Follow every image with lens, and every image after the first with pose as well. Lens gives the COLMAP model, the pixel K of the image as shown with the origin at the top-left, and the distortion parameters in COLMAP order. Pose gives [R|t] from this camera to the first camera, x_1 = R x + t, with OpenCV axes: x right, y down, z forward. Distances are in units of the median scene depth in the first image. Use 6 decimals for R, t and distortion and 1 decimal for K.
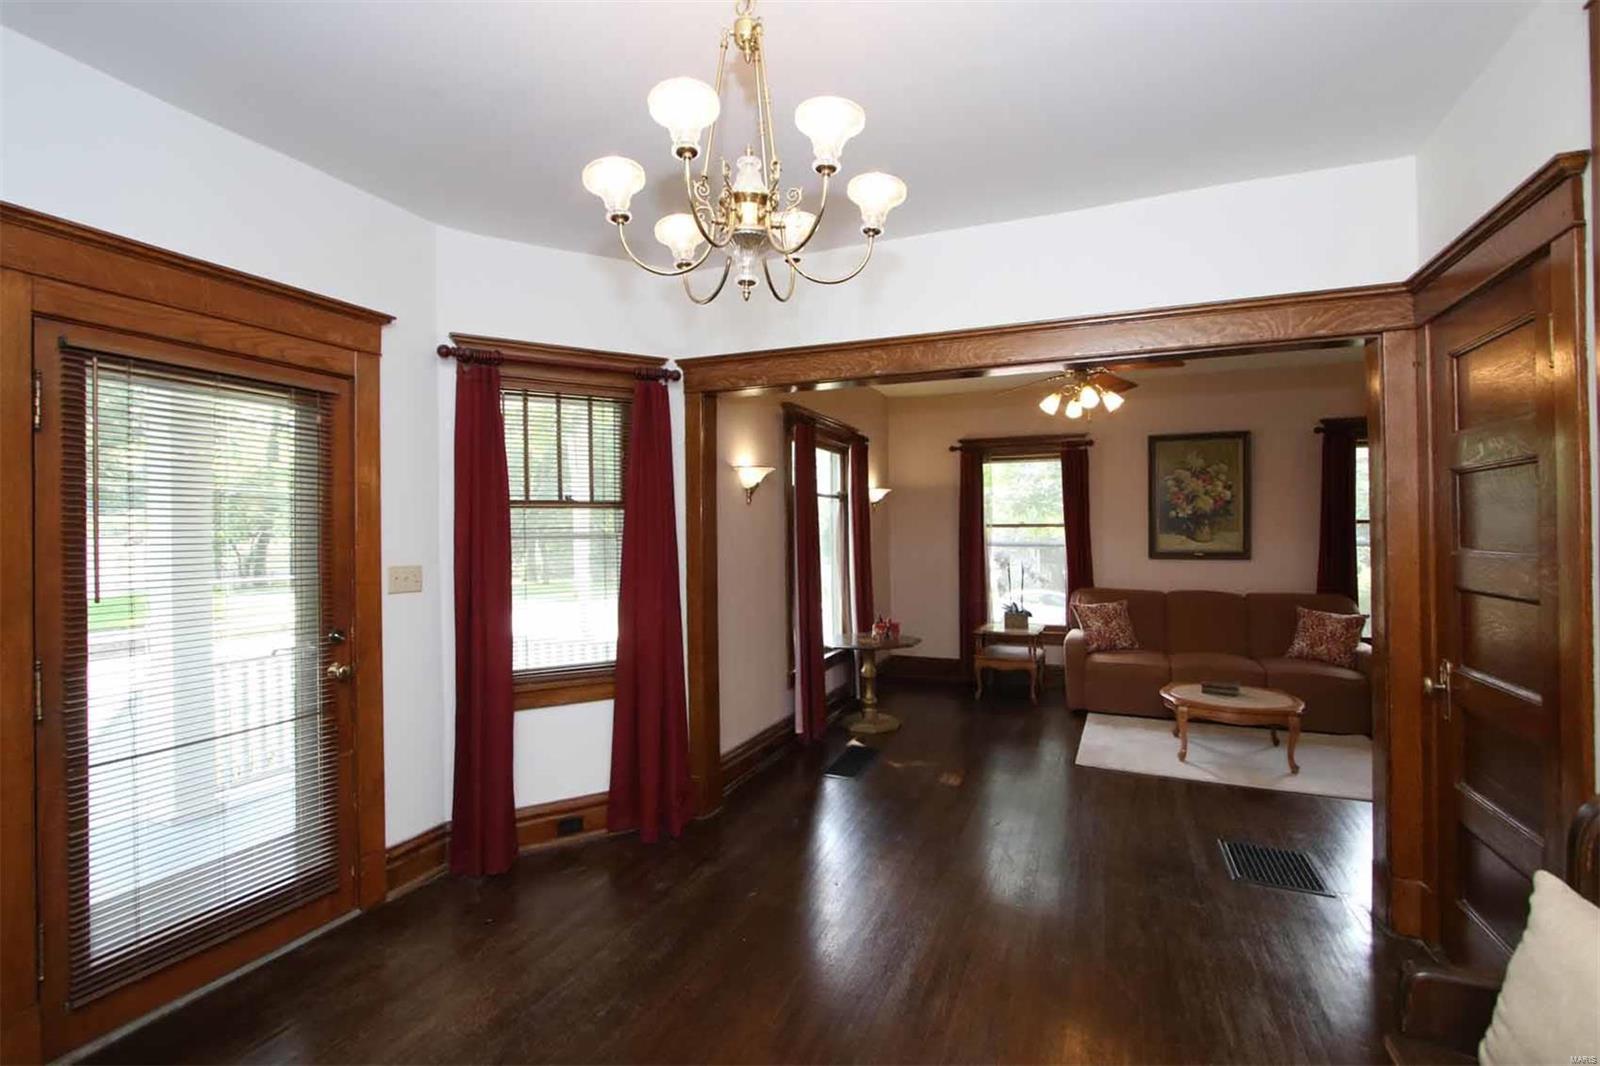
lens RADIAL K [[741.2, 0, 798.0], [0, 741.2, 530.0], [0, 0, 1]] dist [-0.005422, -0.000115]
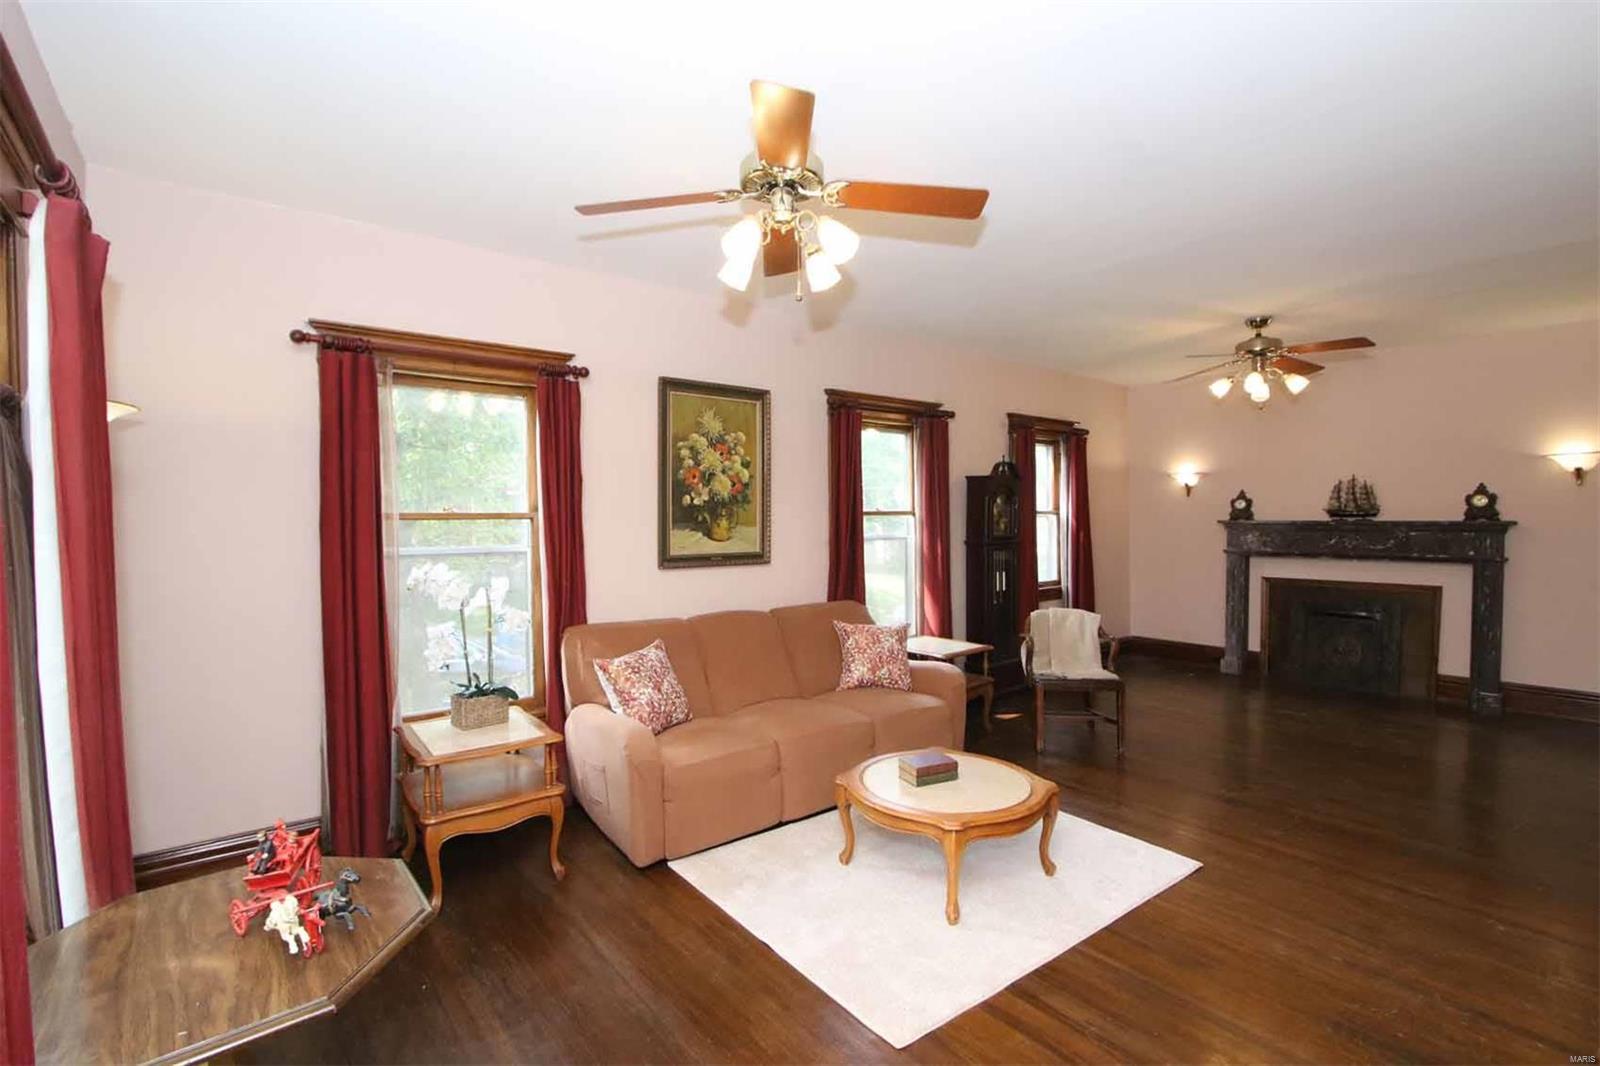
lens RADIAL K [[741.2, 0, 799.1], [0, 741.2, 539.7], [0, 0, 1]] dist [-0.005422, -0.000115]
pose [[0.496299, -0.022334, 0.867864, -0.024488], [0.003326, 0.999711, 0.023825, -0.001407], [-0.868145, -0.008938, 0.496230, 0.587460]]
